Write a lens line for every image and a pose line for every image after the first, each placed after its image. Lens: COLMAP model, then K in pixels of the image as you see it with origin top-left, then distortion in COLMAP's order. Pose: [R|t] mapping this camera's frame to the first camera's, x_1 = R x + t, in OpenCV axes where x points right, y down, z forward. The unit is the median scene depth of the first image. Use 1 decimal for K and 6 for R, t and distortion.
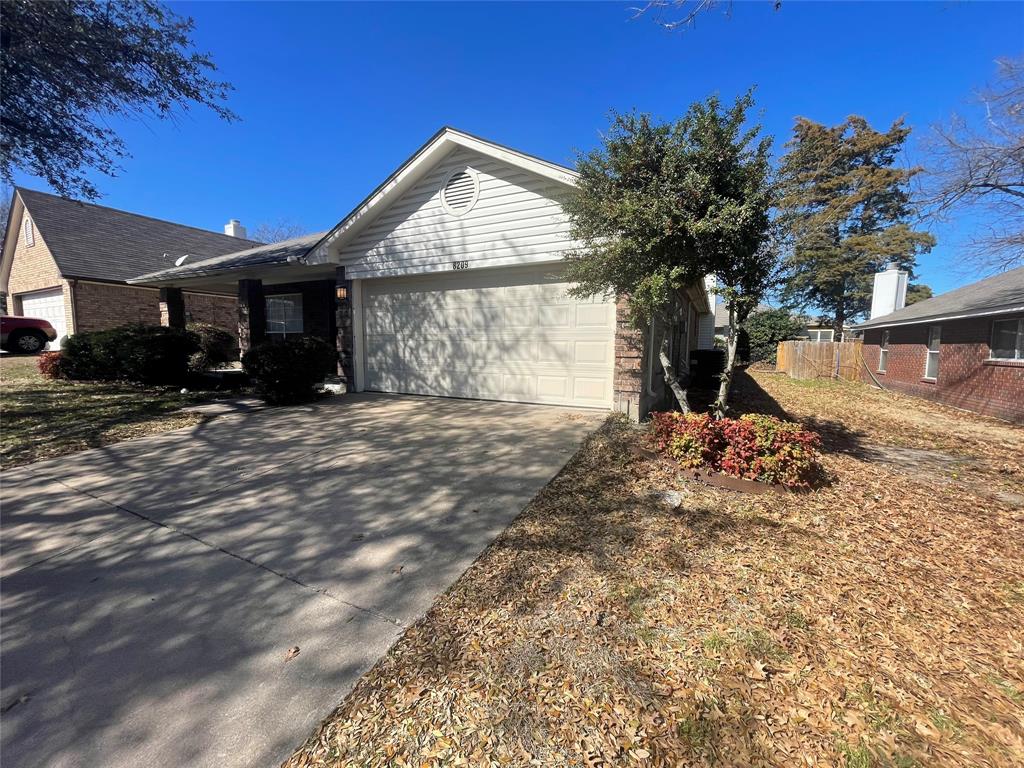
lens RADIAL K [[415.7, 0, 510.4], [0, 415.7, 380.1], [0, 0, 1]] dist [-0.008025, 0.000384]
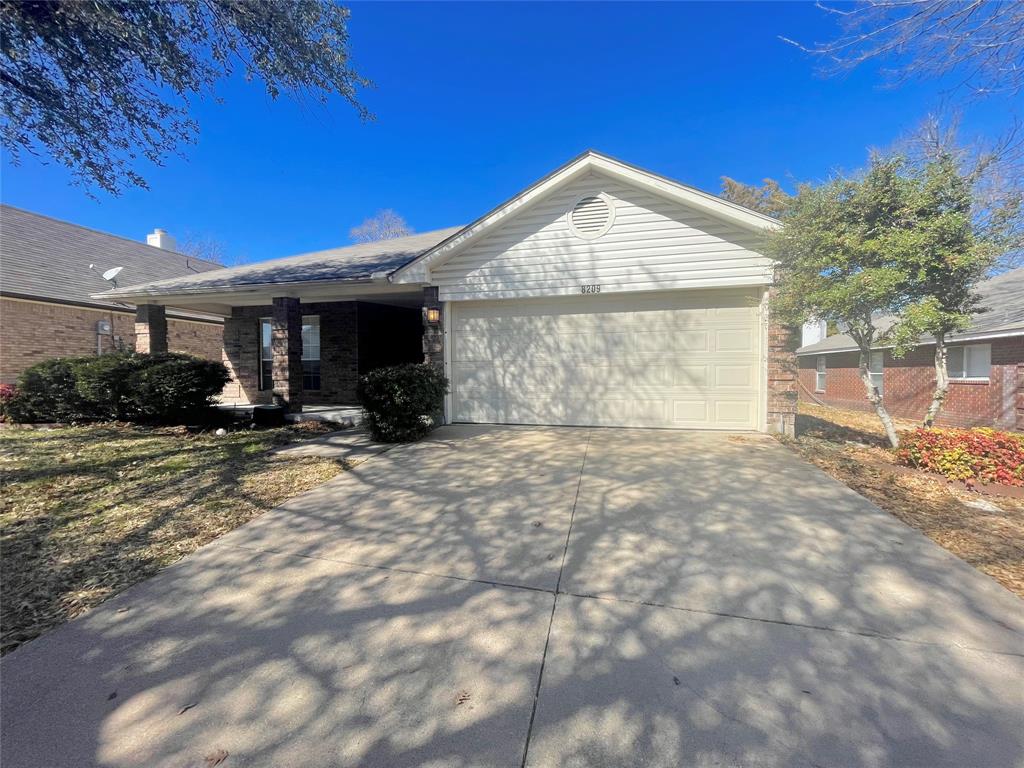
lens RADIAL K [[413.4, 0, 512.6], [0, 413.4, 383.5], [0, 0, 1]] dist [-0.003264, 0.001102]
pose [[0.974935, -0.016733, 0.221858, -0.488611], [0.029699, 0.998032, -0.055236, -0.006296], [-0.220497, 0.060441, 0.973513, 0.099817]]
